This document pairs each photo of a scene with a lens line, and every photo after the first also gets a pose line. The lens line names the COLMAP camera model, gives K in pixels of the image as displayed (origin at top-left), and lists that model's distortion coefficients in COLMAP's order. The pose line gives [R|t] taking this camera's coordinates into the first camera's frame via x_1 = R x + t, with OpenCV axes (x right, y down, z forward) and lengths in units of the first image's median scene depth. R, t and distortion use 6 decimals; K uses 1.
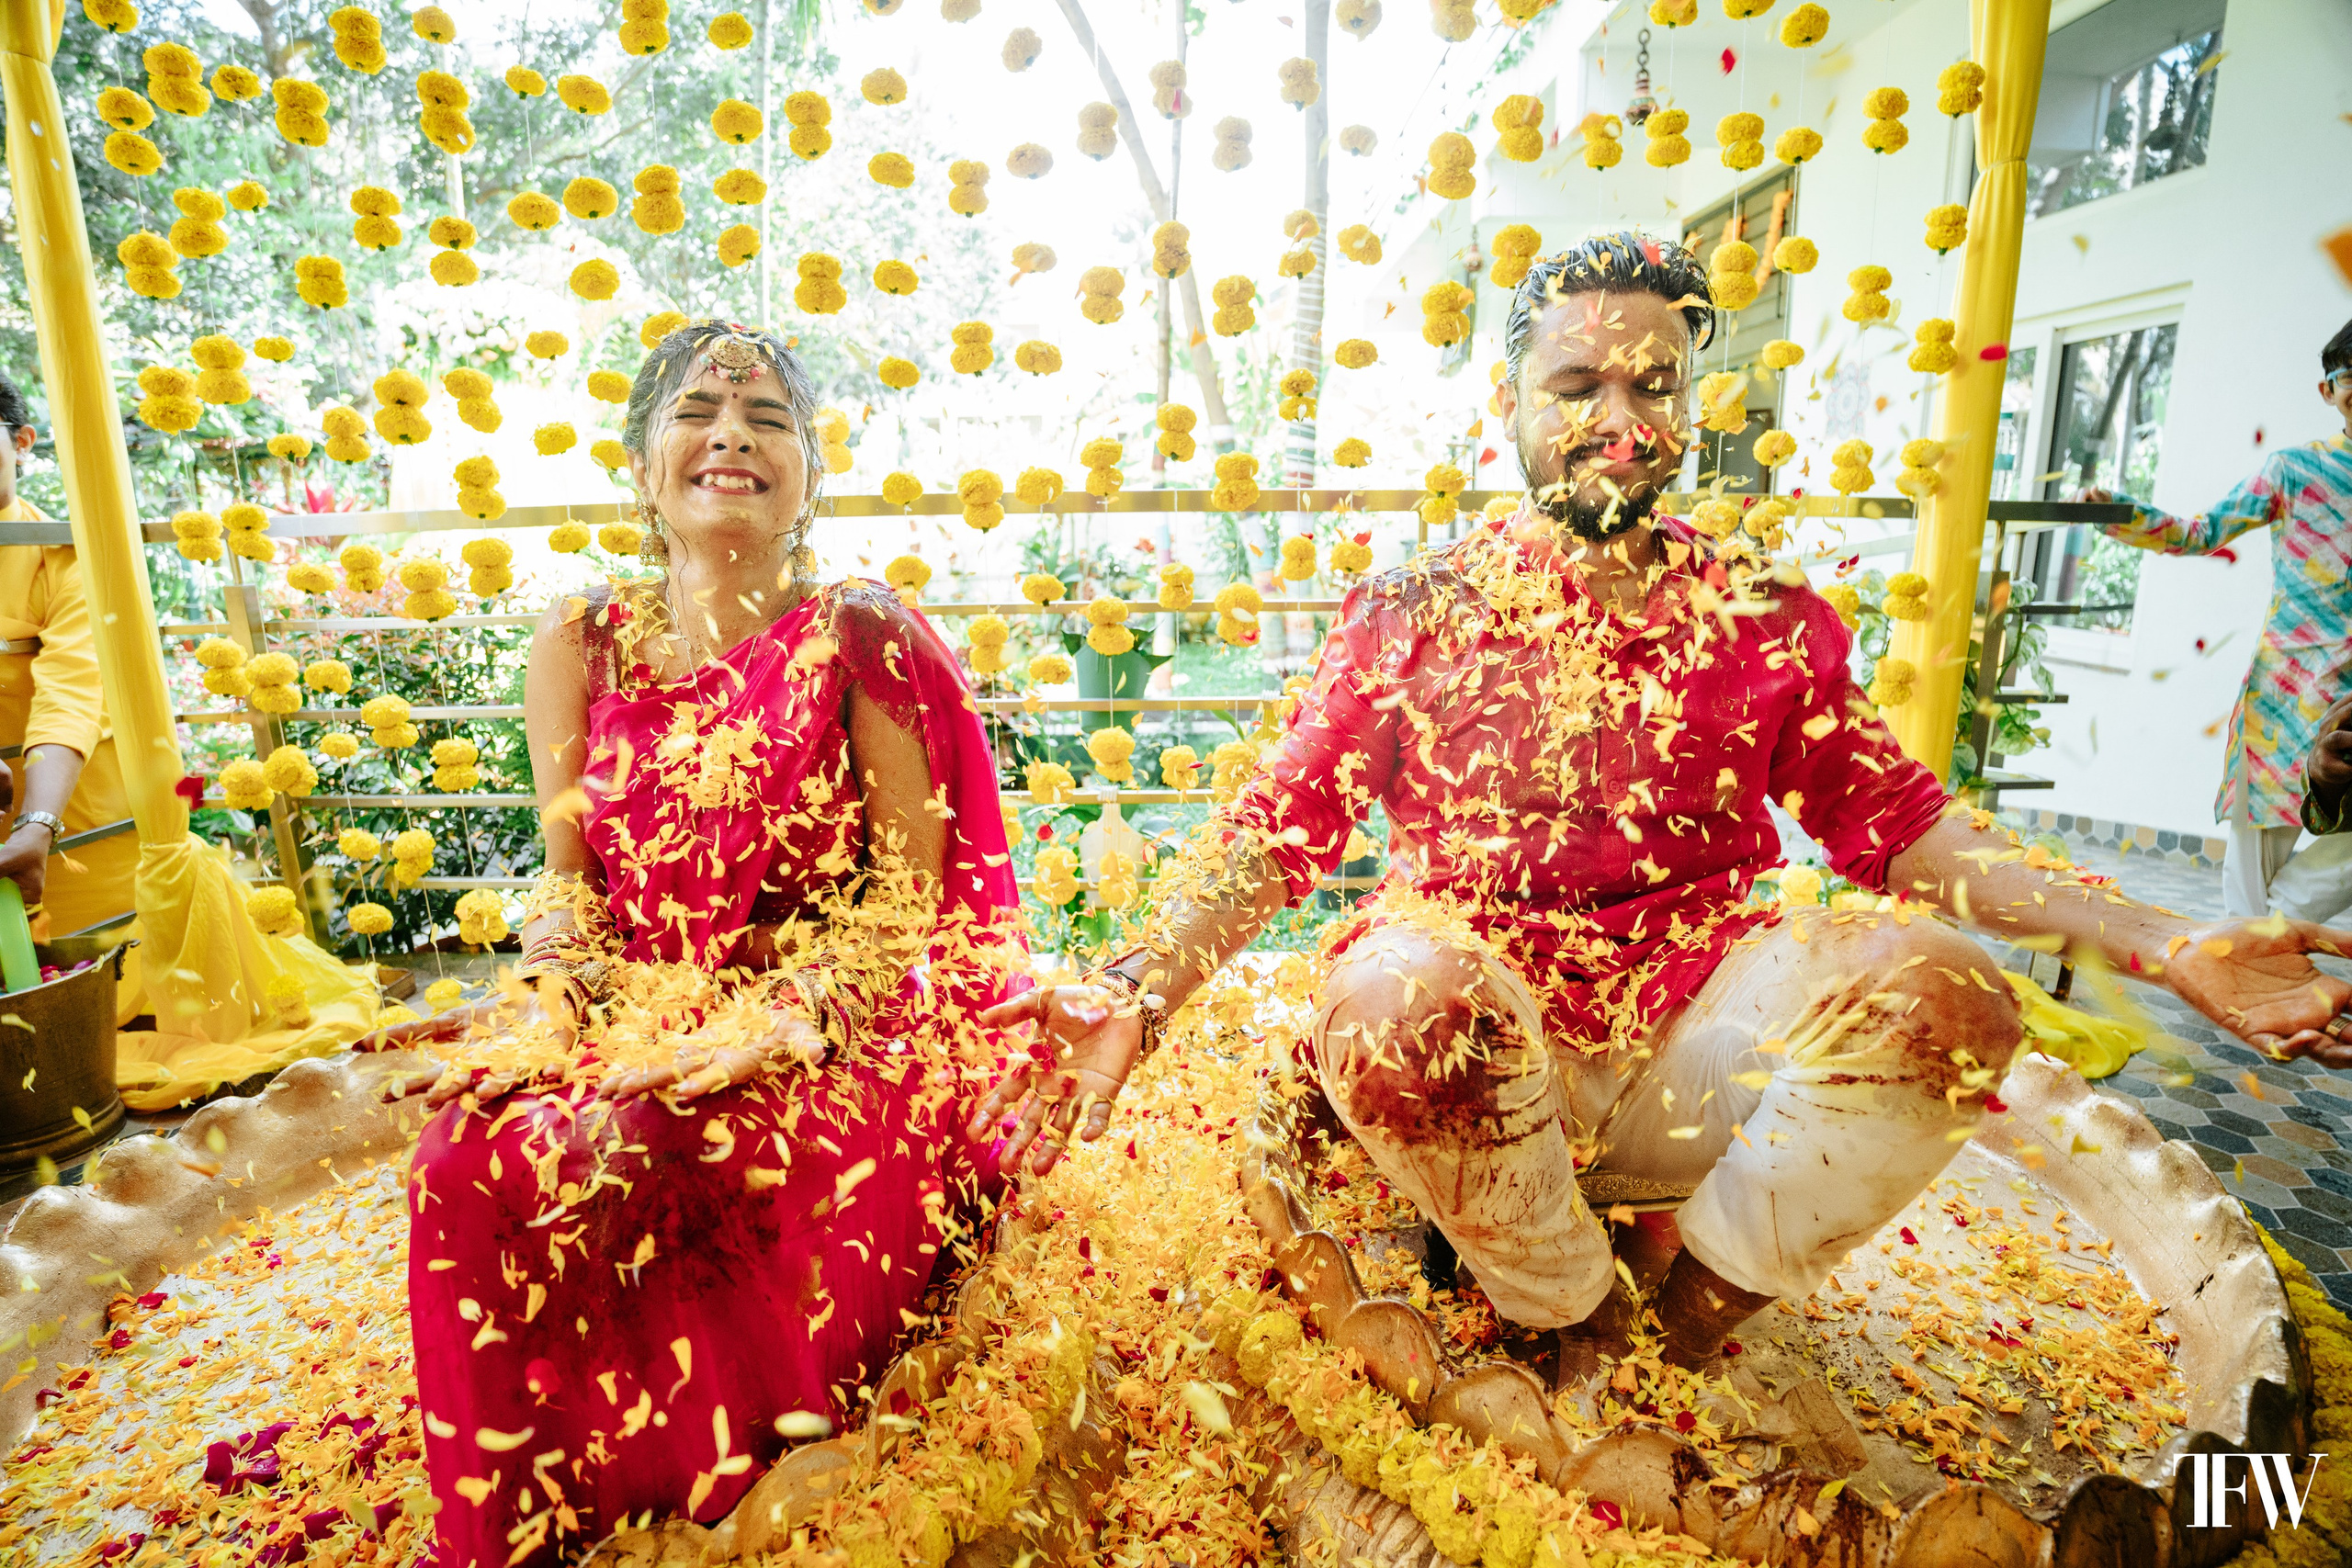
lens RADIAL K [[1072.7, 0, 1176.0], [0, 1072.7, 784.0], [0, 0, 1]] dist [-0.102111, 0.021741]
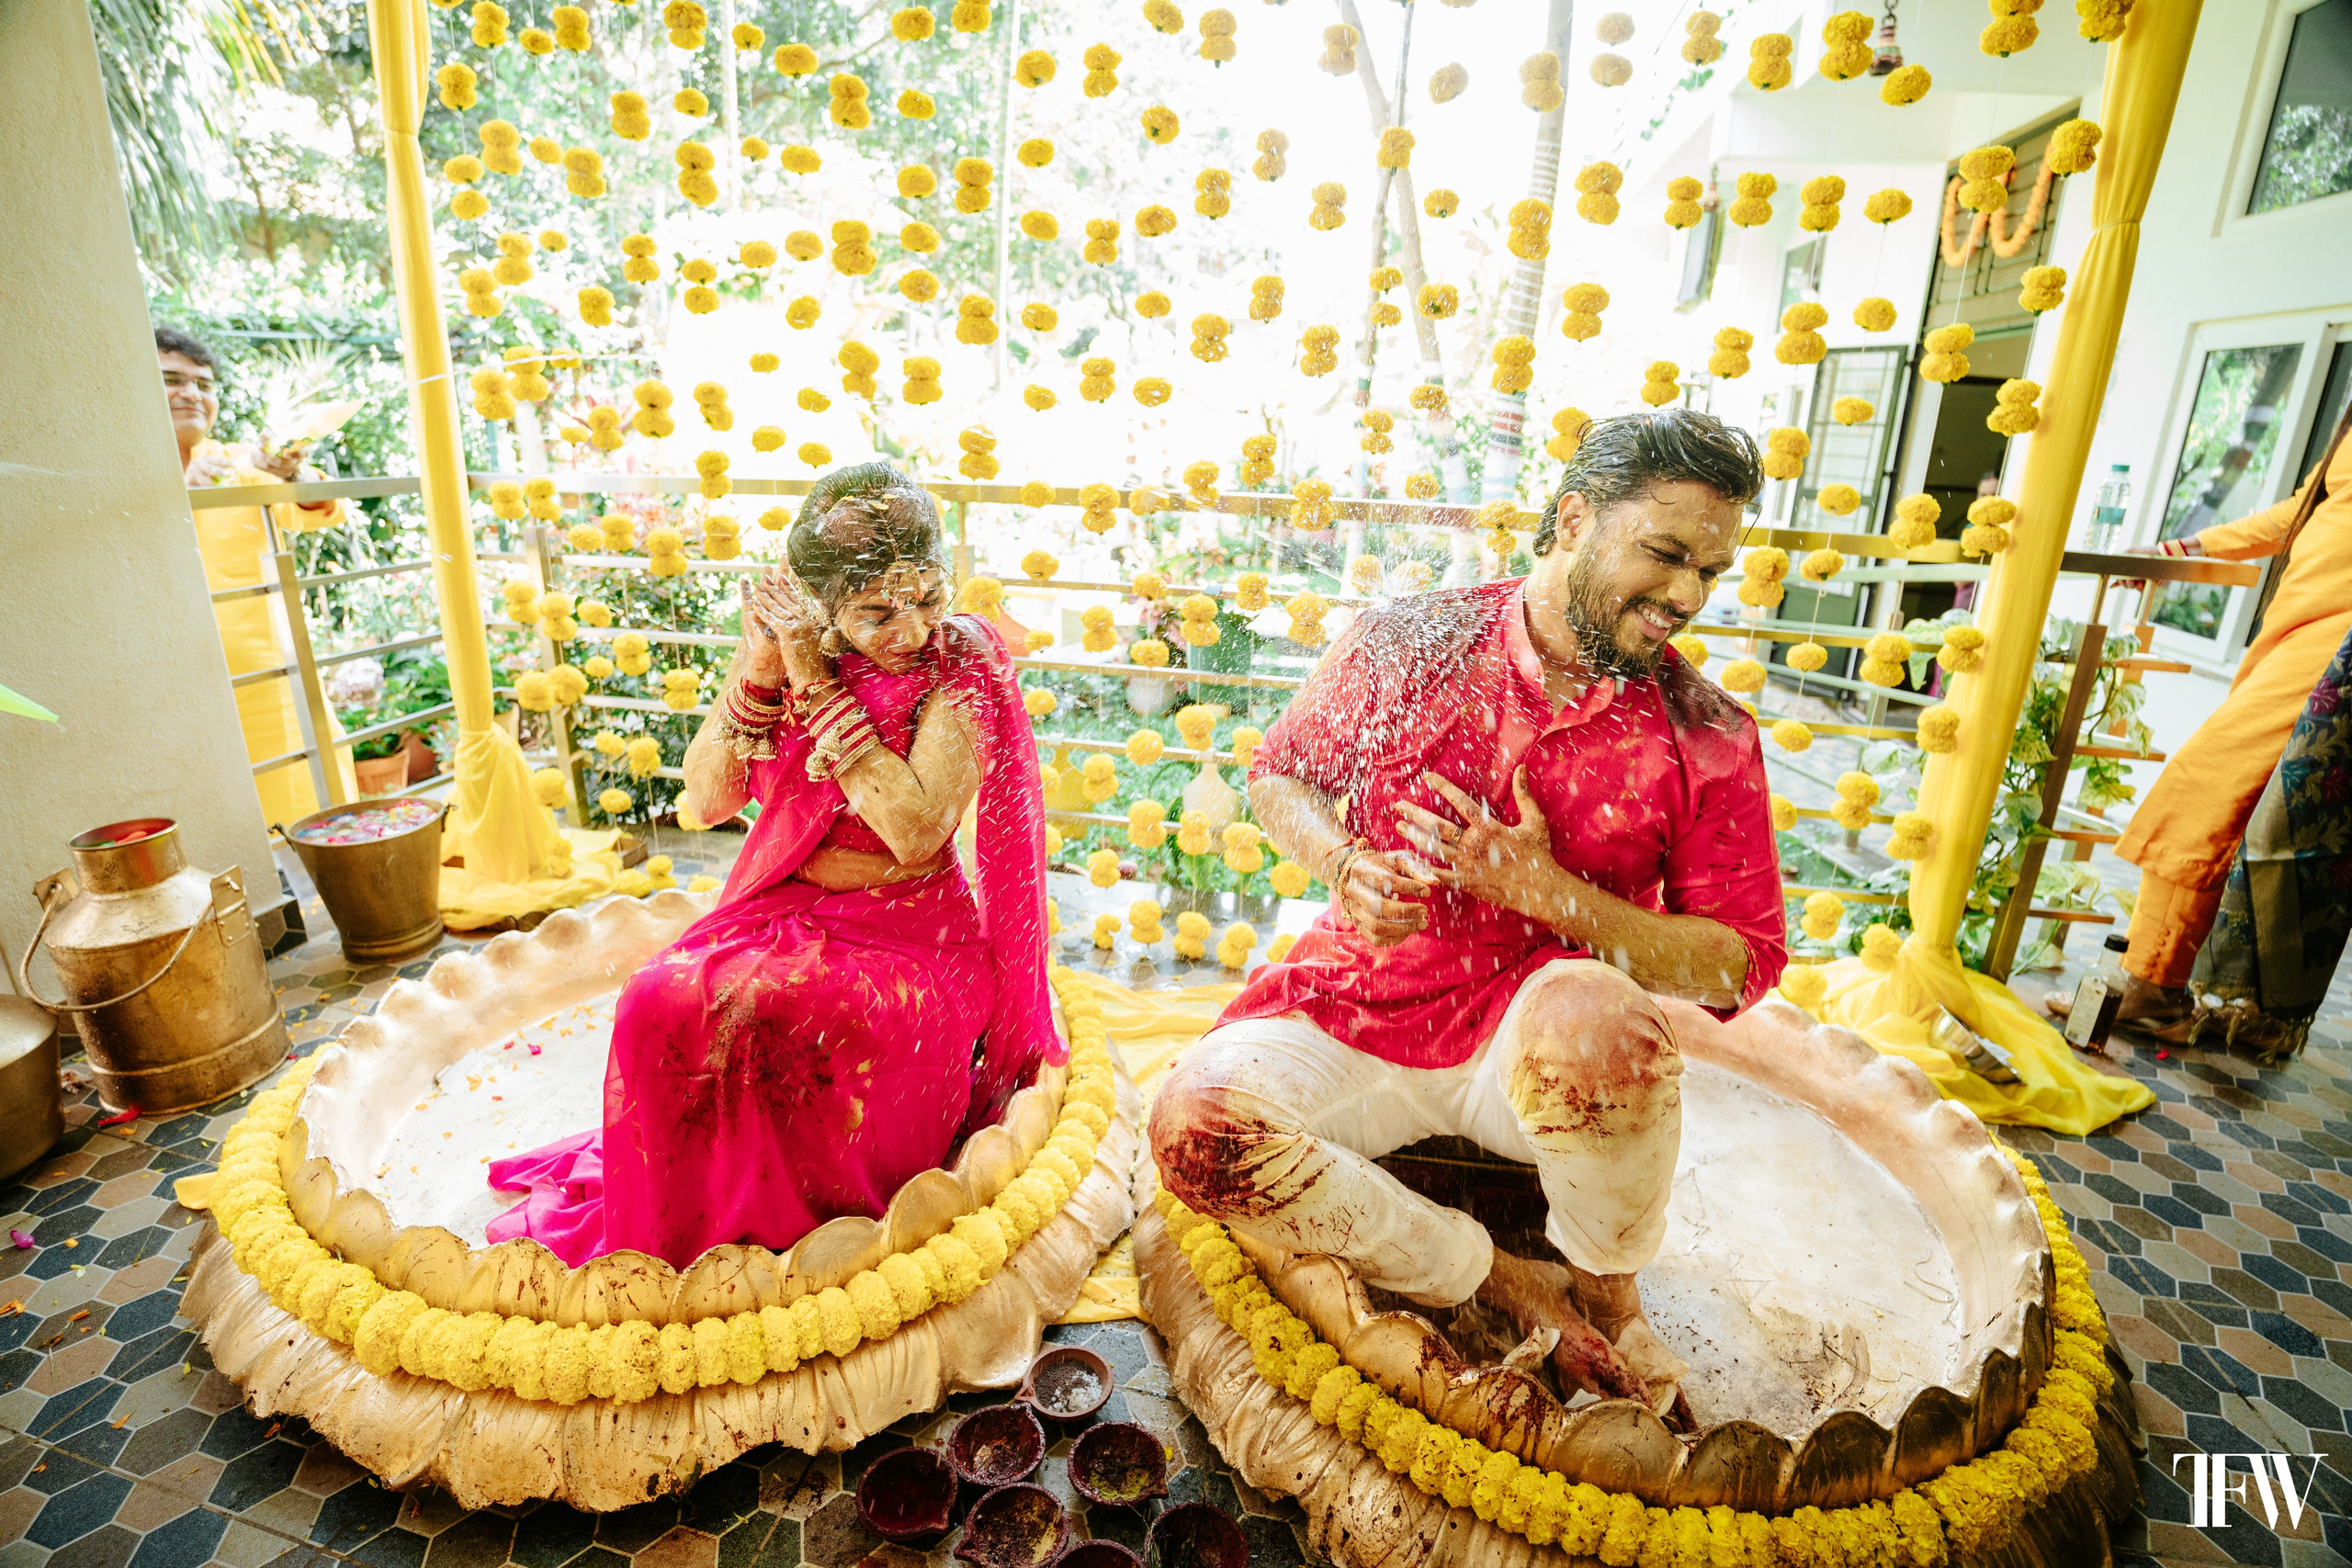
lens RADIAL K [[1072.7, 0, 1176.0], [0, 1072.7, 784.0], [0, 0, 1]] dist [-0.102111, 0.021741]
pose [[0.976852, 0.103229, -0.187361, 0.150343], [-0.086697, 0.991752, 0.094402, -0.078828], [0.195561, -0.075973, 0.977744, -0.165219]]
